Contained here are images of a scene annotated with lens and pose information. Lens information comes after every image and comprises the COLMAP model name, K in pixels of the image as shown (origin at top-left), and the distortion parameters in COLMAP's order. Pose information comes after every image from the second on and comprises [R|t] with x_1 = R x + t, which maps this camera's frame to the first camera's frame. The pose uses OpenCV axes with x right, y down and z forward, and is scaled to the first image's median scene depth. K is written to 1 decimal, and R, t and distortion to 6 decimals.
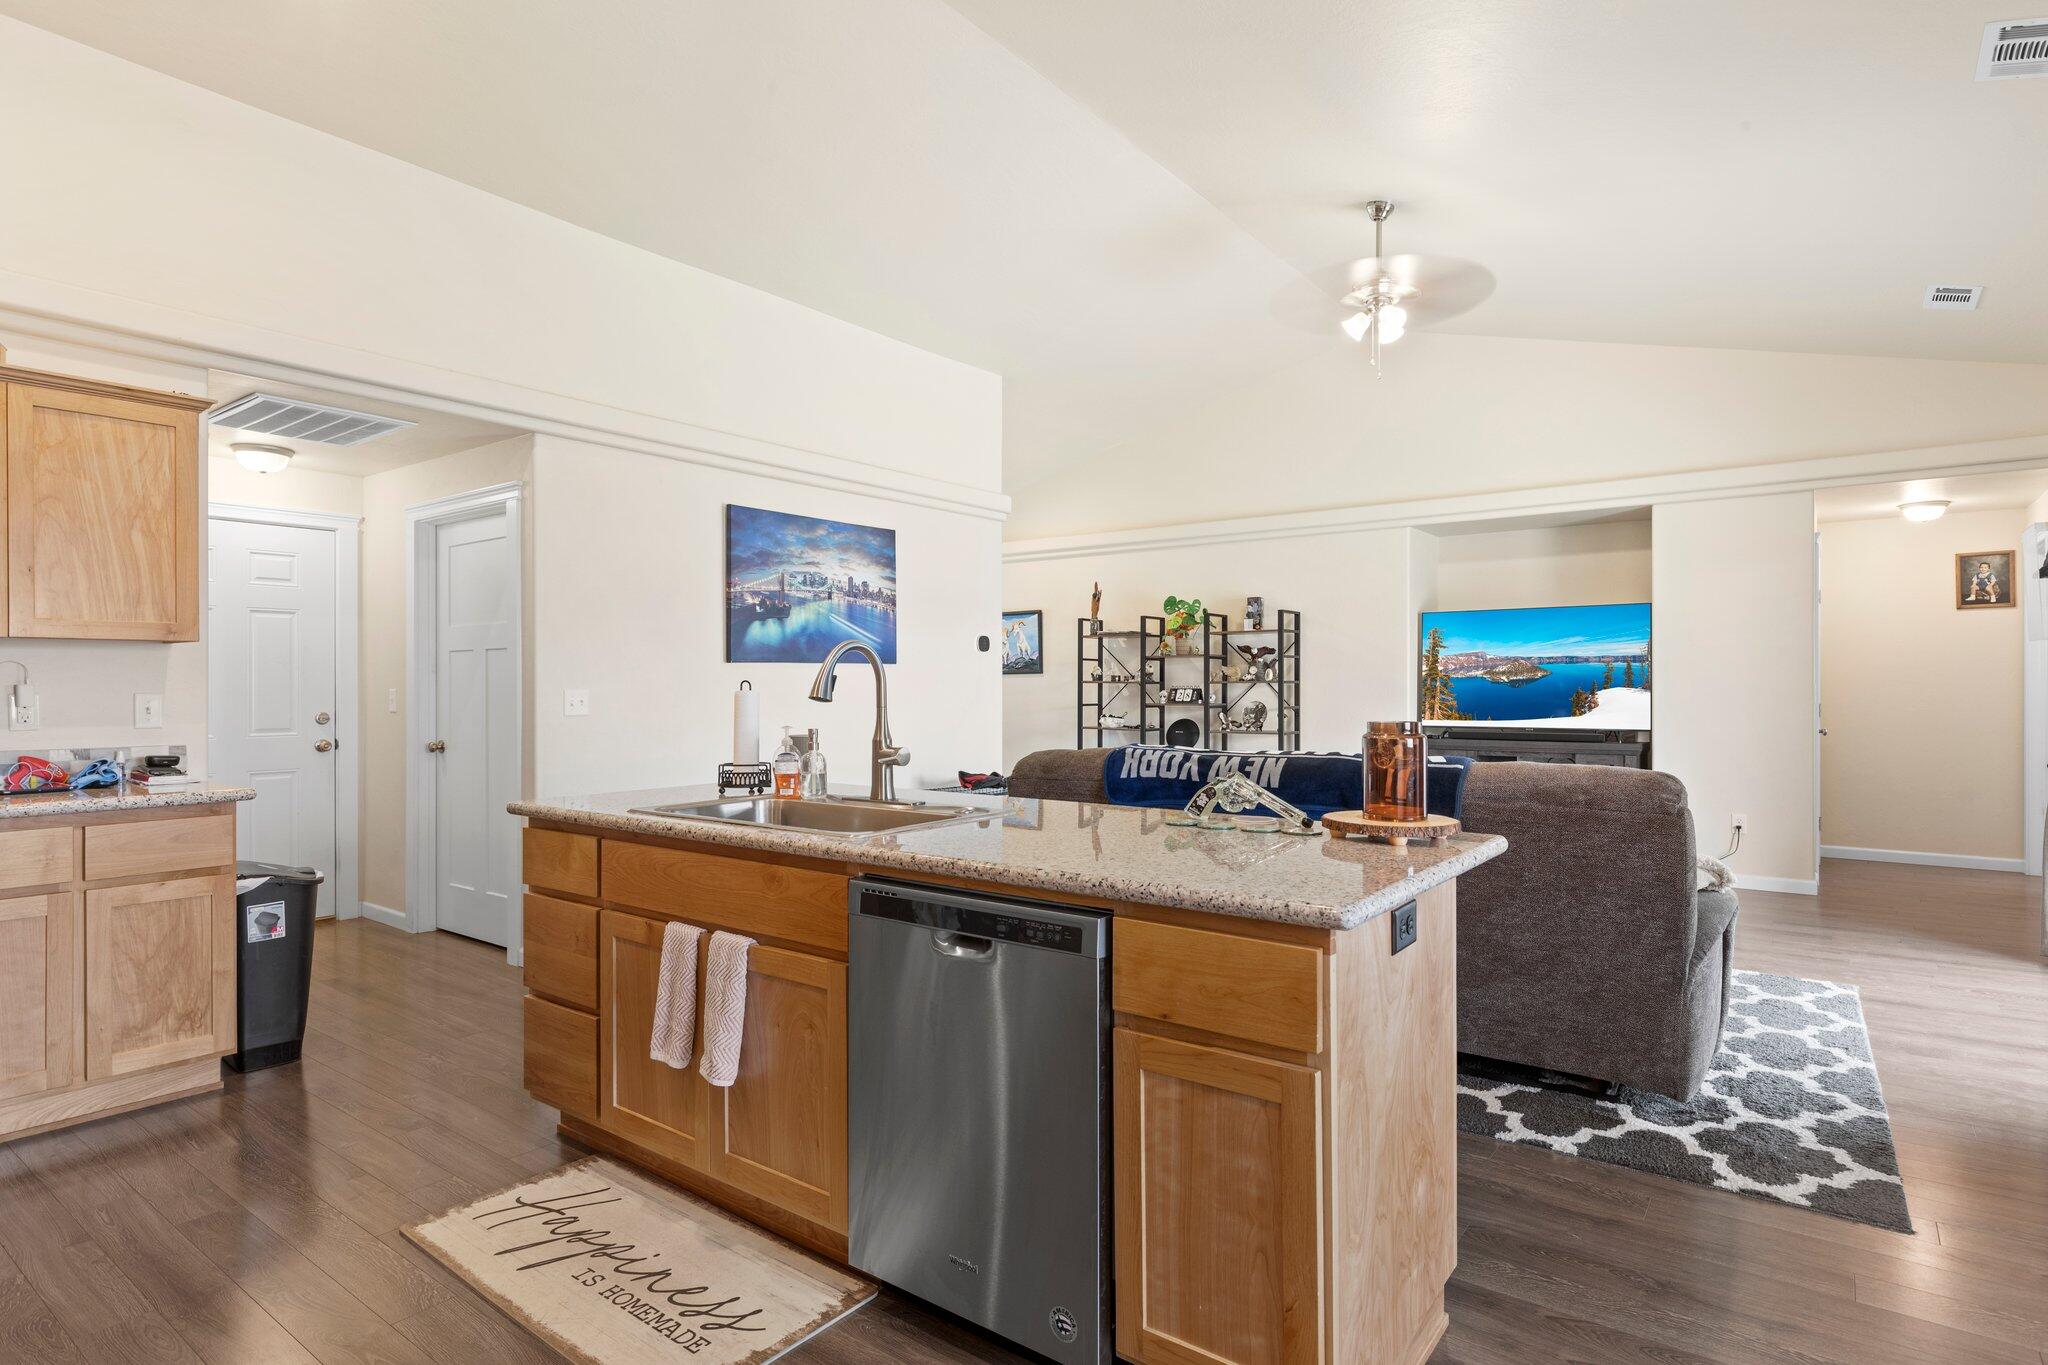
lens RADIAL K [[1084.3, 0, 1025.0], [0, 1084.3, 683.3], [0, 0, 1]] dist [-0.006032, -0.000357]
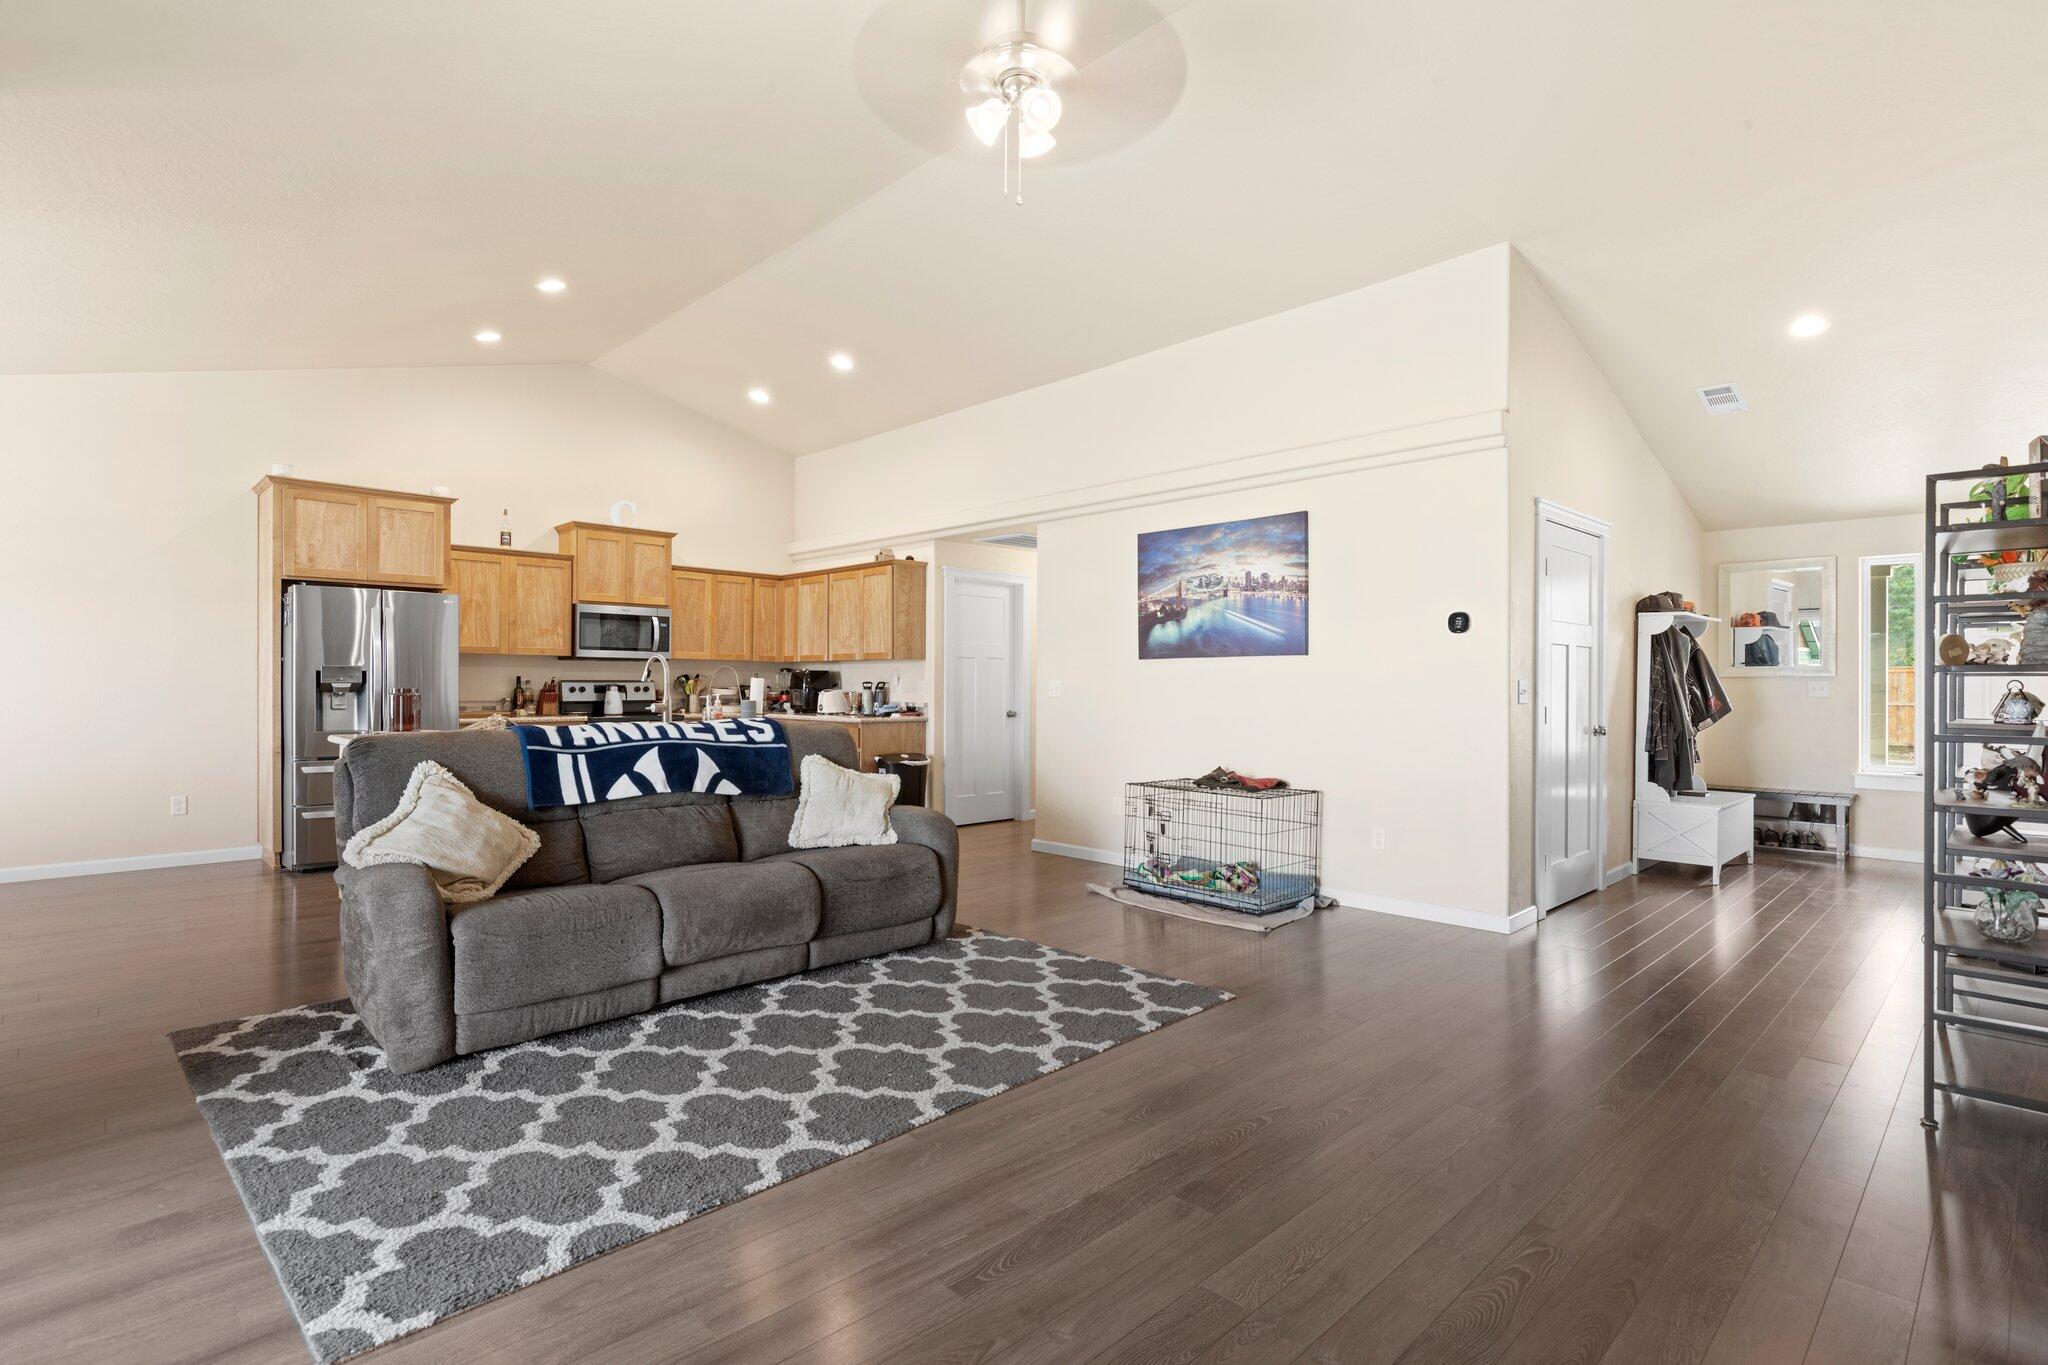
lens RADIAL K [[984.5, 0, 1027.9], [0, 984.5, 678.4], [0, 0, 1]] dist [-0.002912, -0.000076]
pose [[-0.155416, -0.000991, -0.987849, 0.825107], [-0.003547, 0.999994, -0.000446, 0.003162], [0.987843, 0.003435, -0.155418, 0.992440]]
